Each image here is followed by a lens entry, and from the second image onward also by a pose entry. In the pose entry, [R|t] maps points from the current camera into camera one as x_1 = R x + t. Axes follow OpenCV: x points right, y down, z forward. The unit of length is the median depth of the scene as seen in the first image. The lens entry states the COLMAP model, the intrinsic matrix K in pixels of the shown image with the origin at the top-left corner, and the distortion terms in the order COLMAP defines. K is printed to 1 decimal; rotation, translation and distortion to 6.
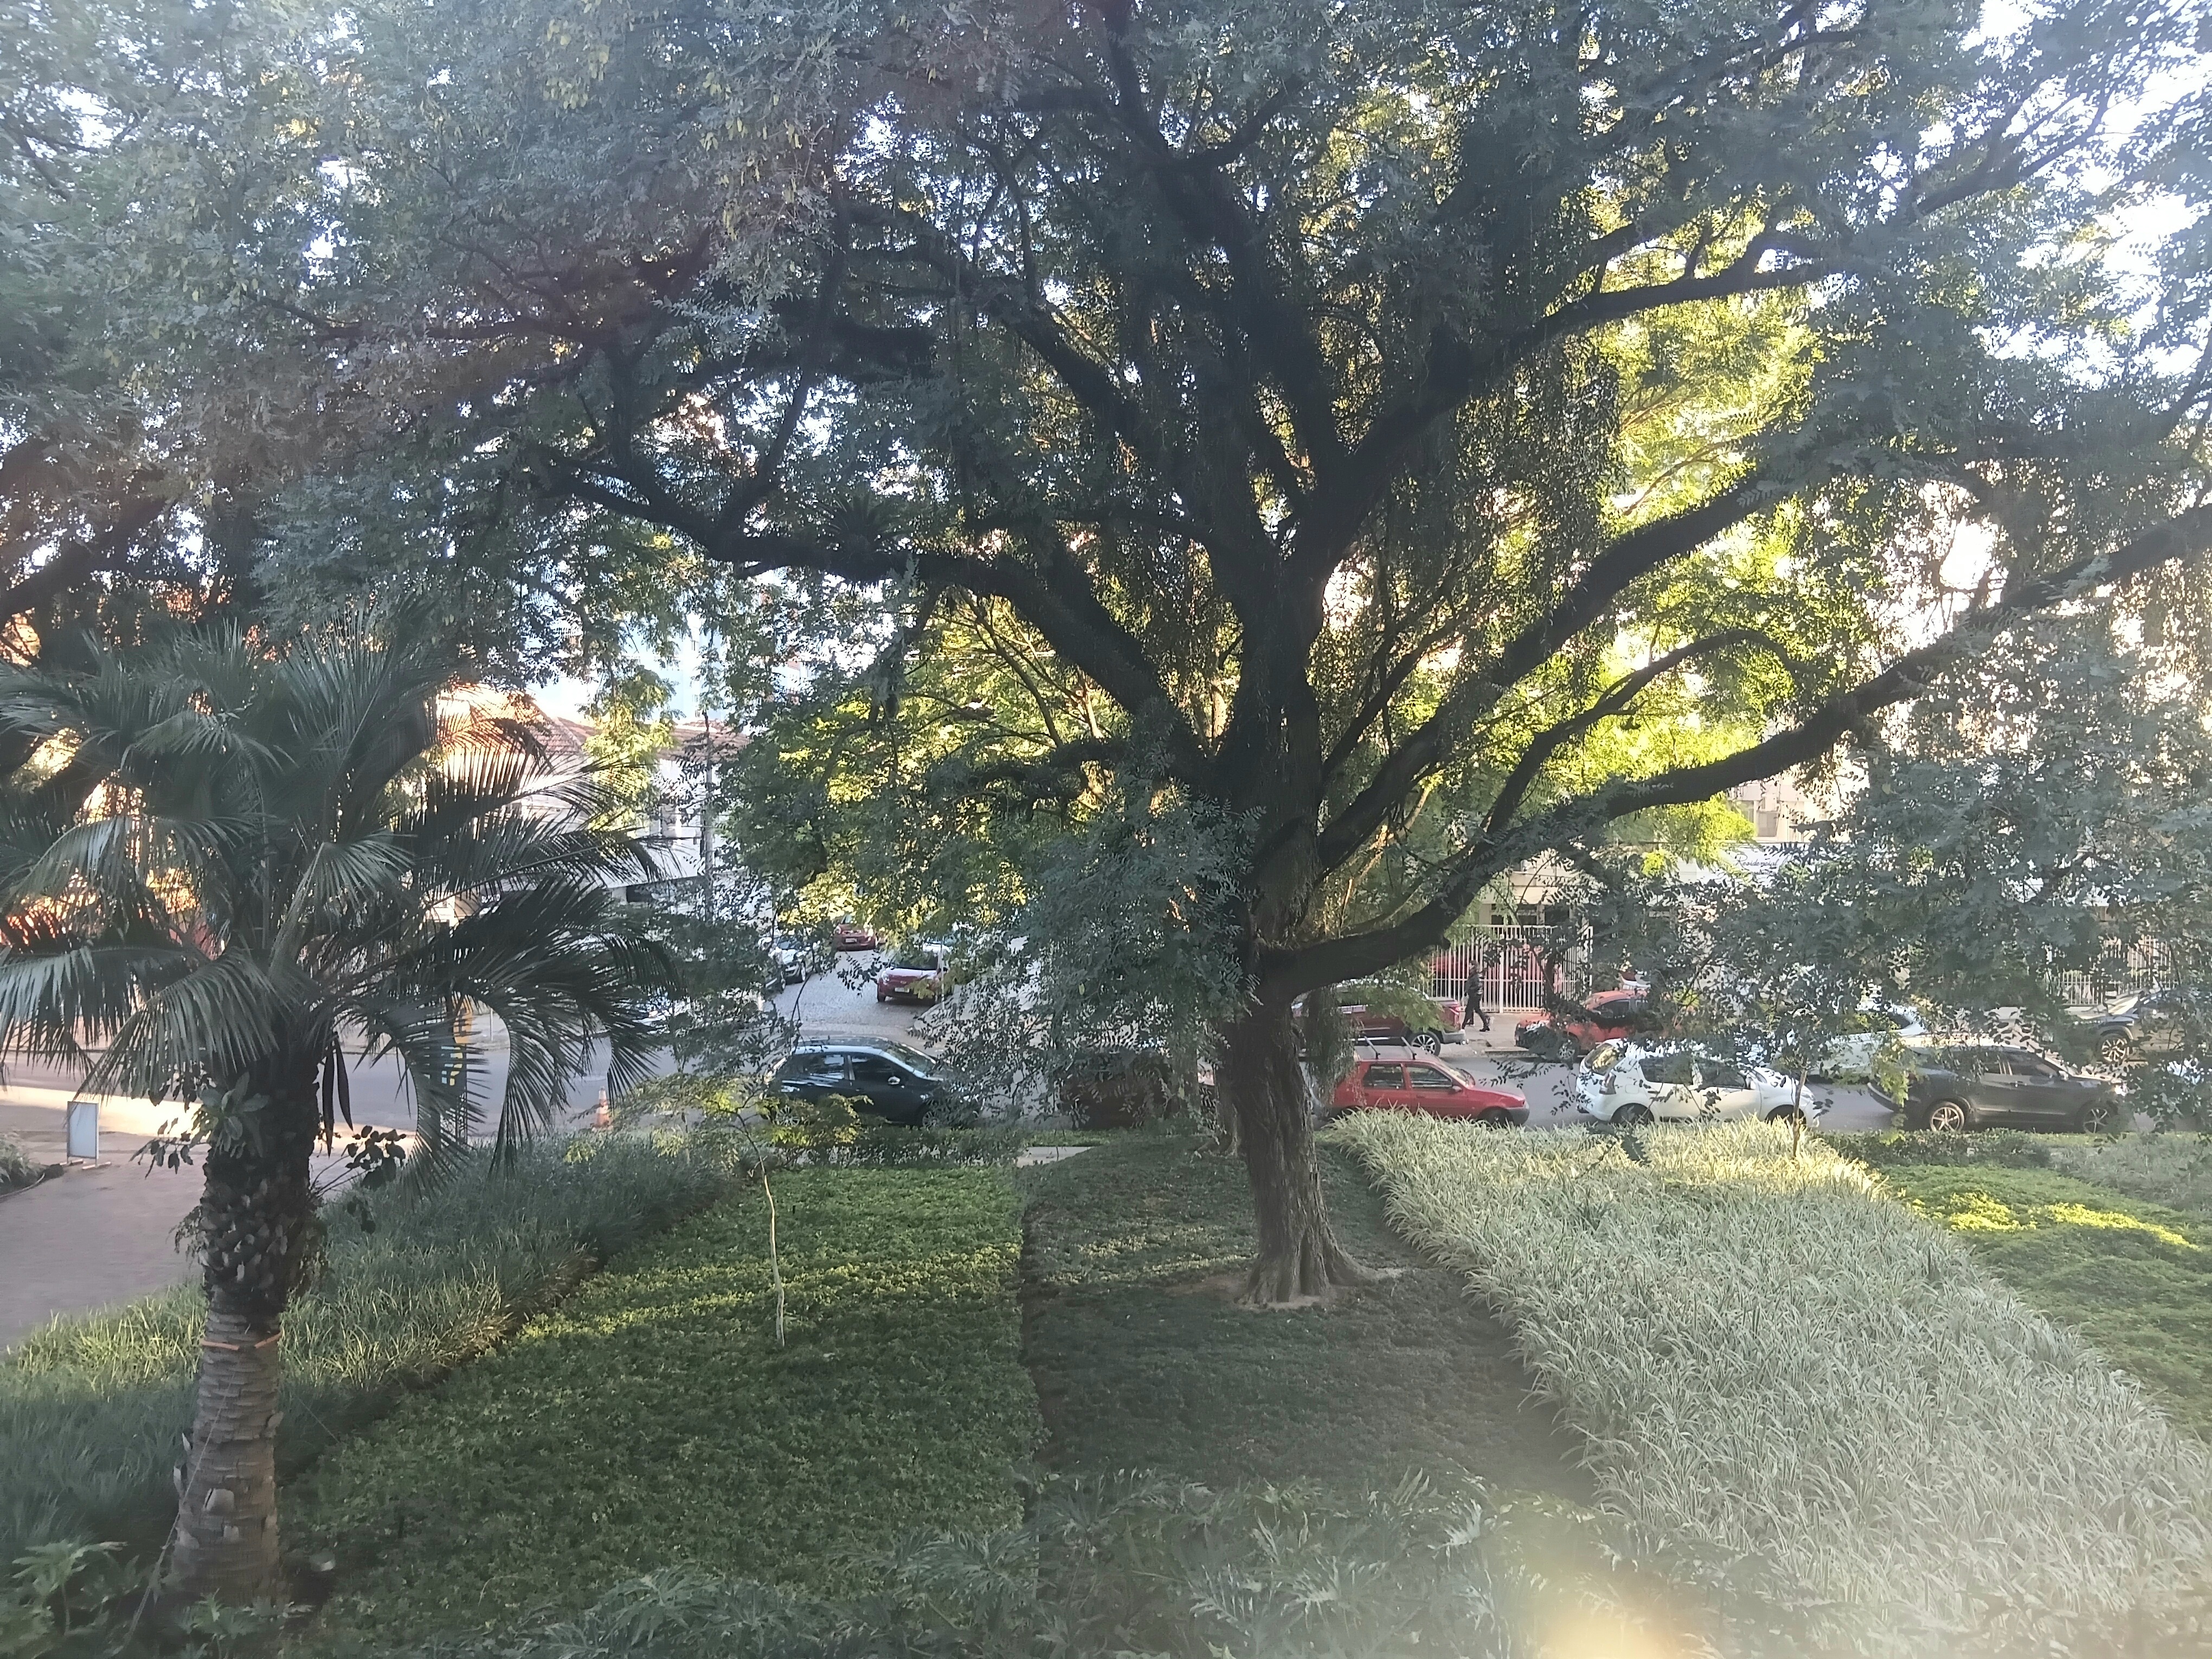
lens RADIAL K [[1696.7, 0, 1106.0], [0, 1696.7, 829.5], [0, 0, 1]] dist [0.068209, -0.156541]
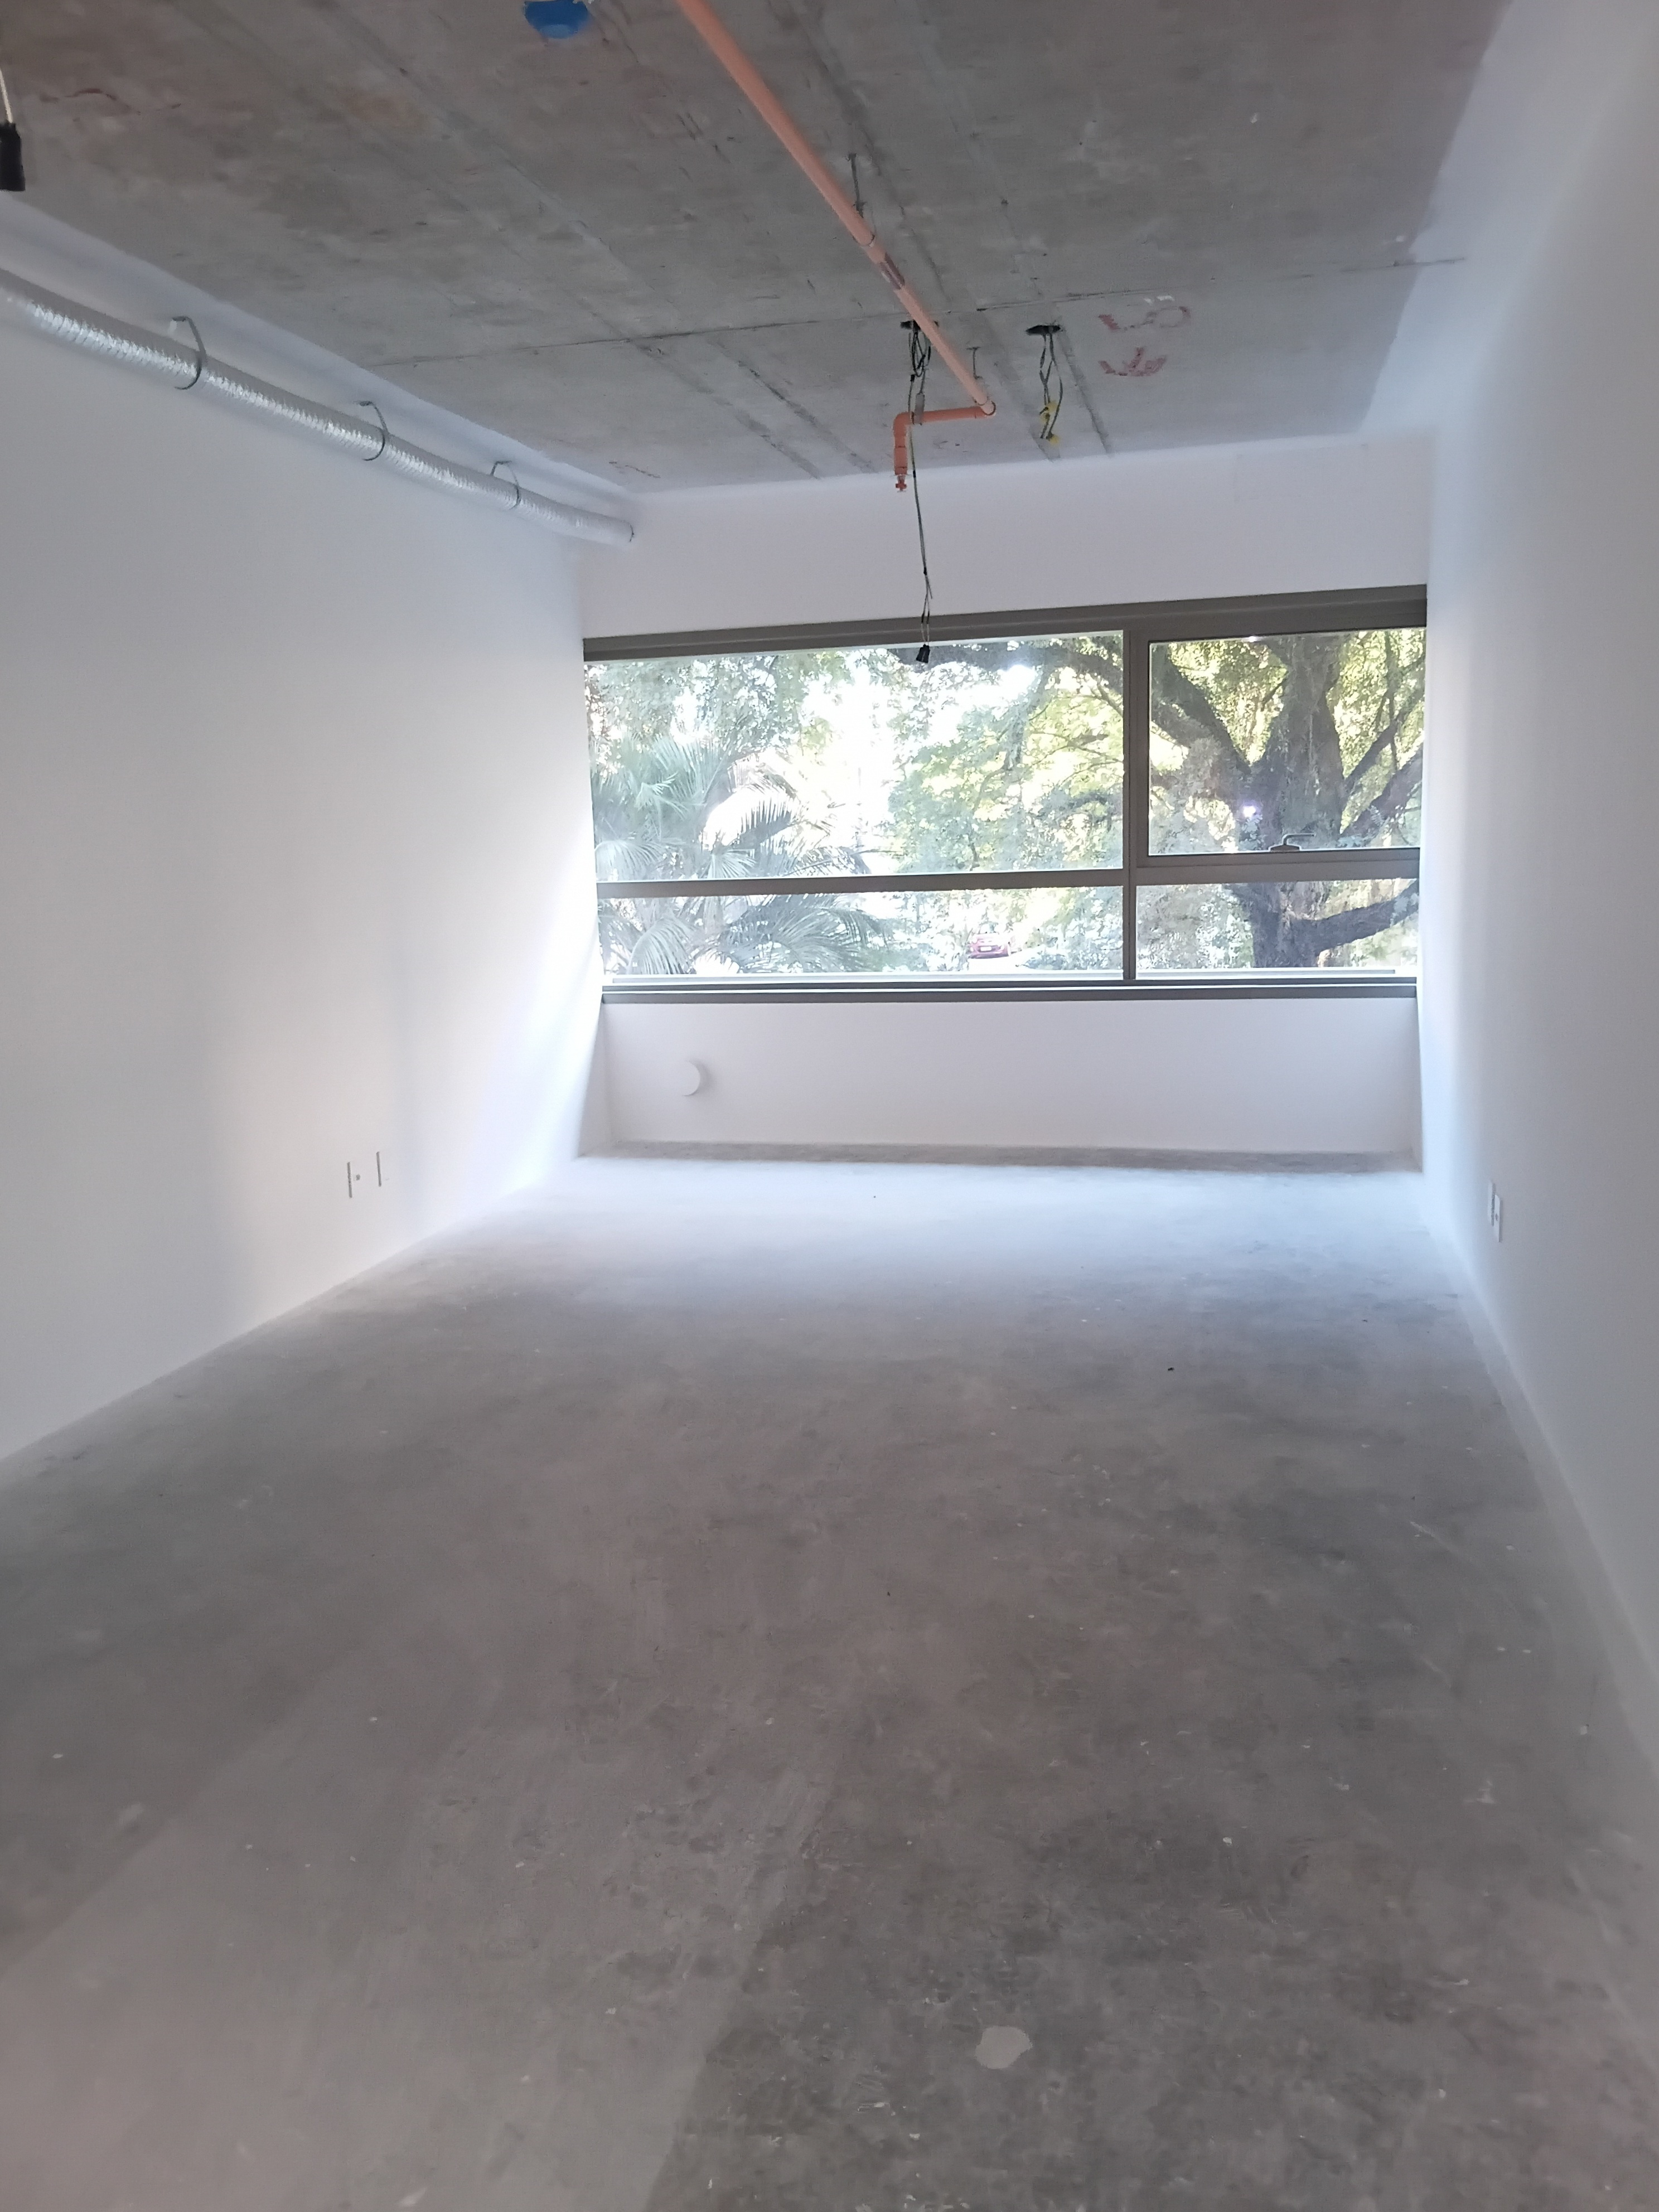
lens RADIAL K [[1696.7, 0, 829.5], [0, 1696.7, 1106.0], [0, 0, 1]] dist [0.068209, -0.156541]
pose [[0.971179, 0.005461, -0.238288, 0.041097], [0.030551, 0.988639, 0.147172, 0.004001], [0.236384, -0.150210, 0.959979, -0.303271]]
